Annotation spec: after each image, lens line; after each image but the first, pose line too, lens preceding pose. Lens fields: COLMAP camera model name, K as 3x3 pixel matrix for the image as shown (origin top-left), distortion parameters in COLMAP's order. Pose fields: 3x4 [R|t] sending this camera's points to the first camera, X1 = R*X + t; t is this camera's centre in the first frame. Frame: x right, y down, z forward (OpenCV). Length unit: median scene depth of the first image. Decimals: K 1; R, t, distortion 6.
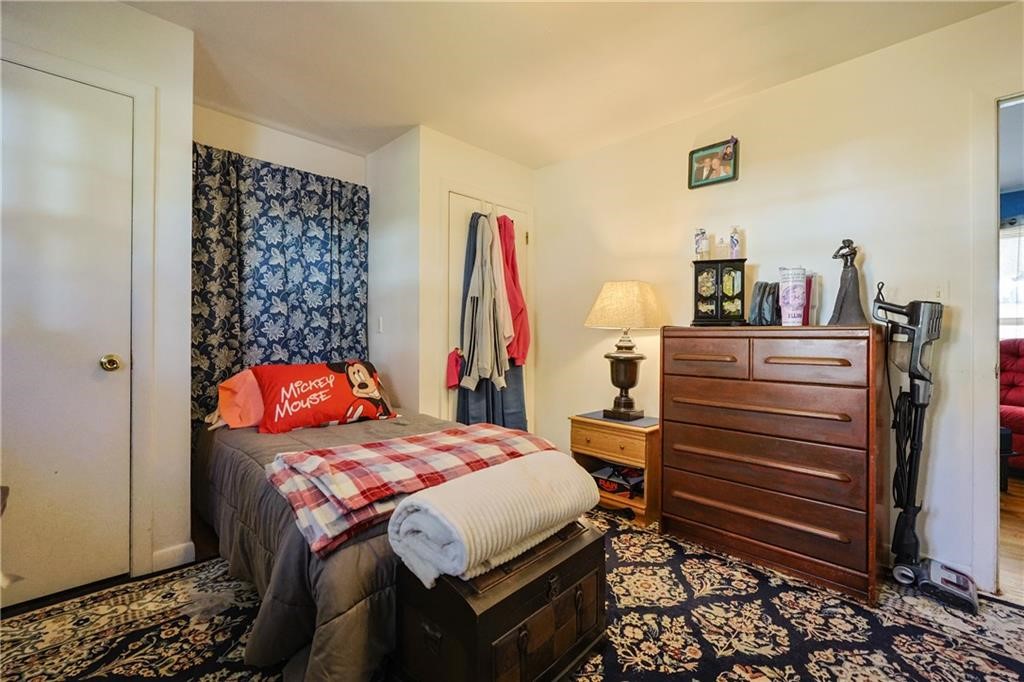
lens RADIAL K [[494.9, 0, 512.0], [0, 494.9, 341.0], [0, 0, 1]] dist [-0.005919, -0.002108]
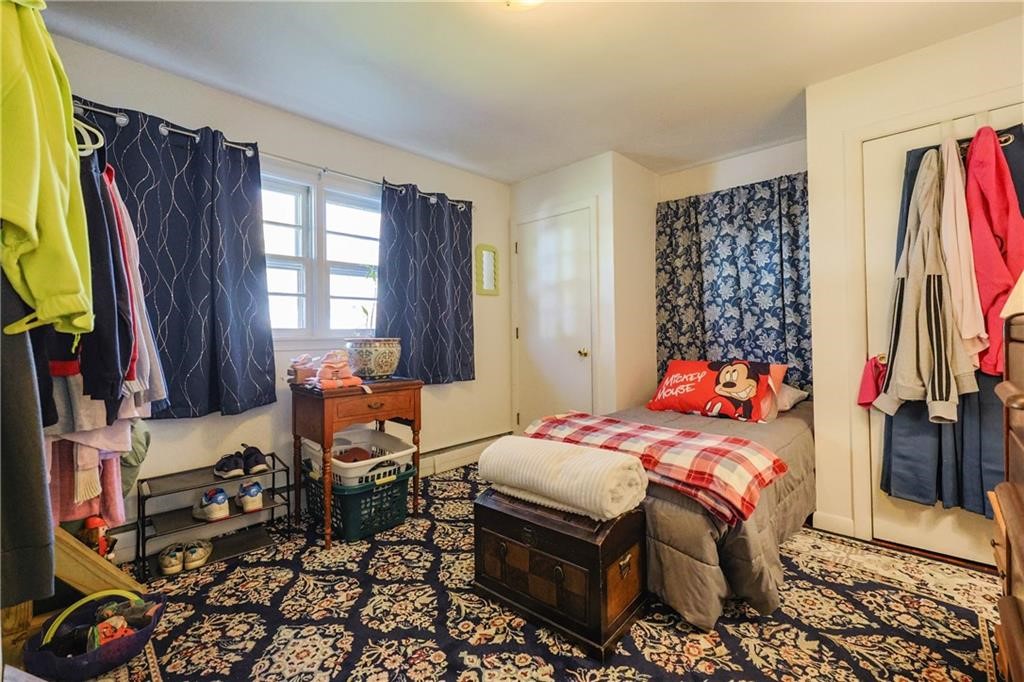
lens RADIAL K [[440.3, 0, 510.3], [0, 440.3, 334.7], [0, 0, 1]] dist [-0.002597, 0.000172]
pose [[-0.042158, 0.007254, -0.999085, 1.019682], [0.024448, 0.999682, 0.006226, -0.052843], [0.998812, -0.024164, -0.042321, 0.893902]]
